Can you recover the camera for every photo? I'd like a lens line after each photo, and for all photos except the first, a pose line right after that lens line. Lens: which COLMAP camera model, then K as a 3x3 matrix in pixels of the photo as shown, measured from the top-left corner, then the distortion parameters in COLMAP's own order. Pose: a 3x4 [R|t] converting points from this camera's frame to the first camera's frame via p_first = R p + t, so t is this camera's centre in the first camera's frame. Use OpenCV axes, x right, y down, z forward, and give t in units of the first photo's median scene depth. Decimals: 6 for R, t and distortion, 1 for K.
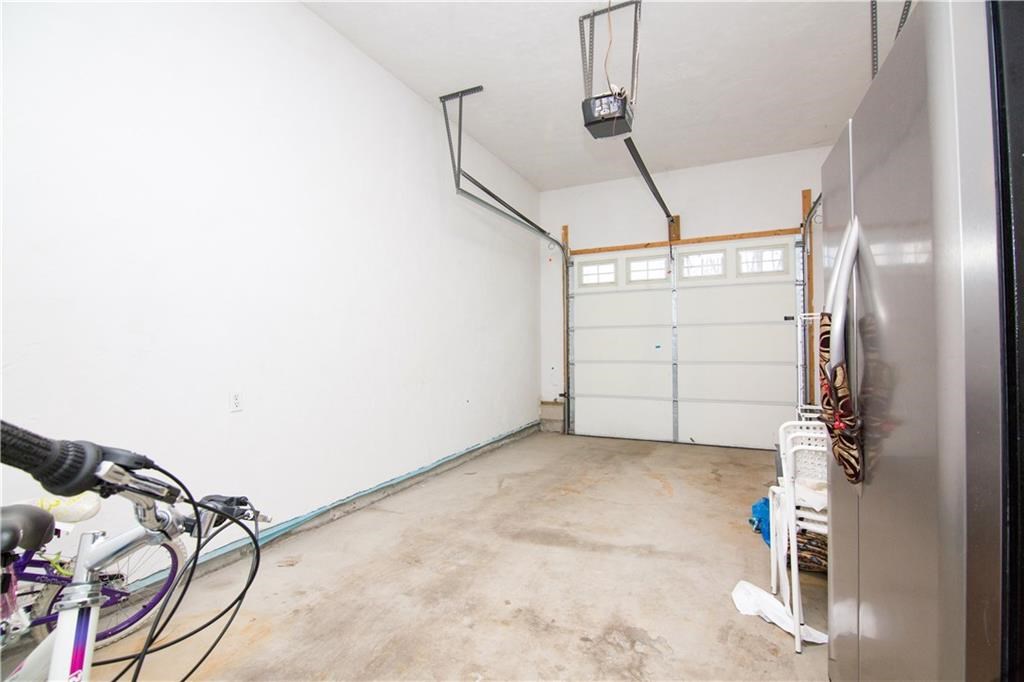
lens RADIAL K [[464.1, 0, 508.4], [0, 464.1, 335.8], [0, 0, 1]] dist [-0.009947, -0.000479]
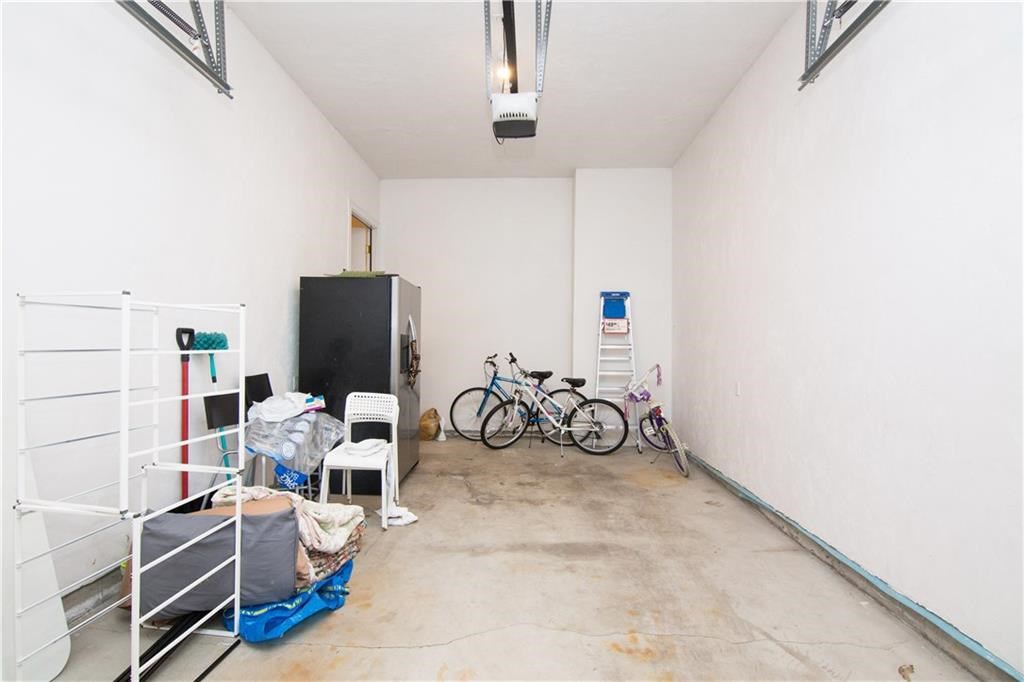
lens RADIAL K [[464.1, 0, 508.4], [0, 464.1, 335.8], [0, 0, 1]] dist [-0.009947, -0.000479]
pose [[-0.917779, -0.010559, -0.396951, 0.644549], [0.005094, 0.999251, -0.038356, 0.023394], [0.397059, -0.037224, -0.917038, 1.980192]]
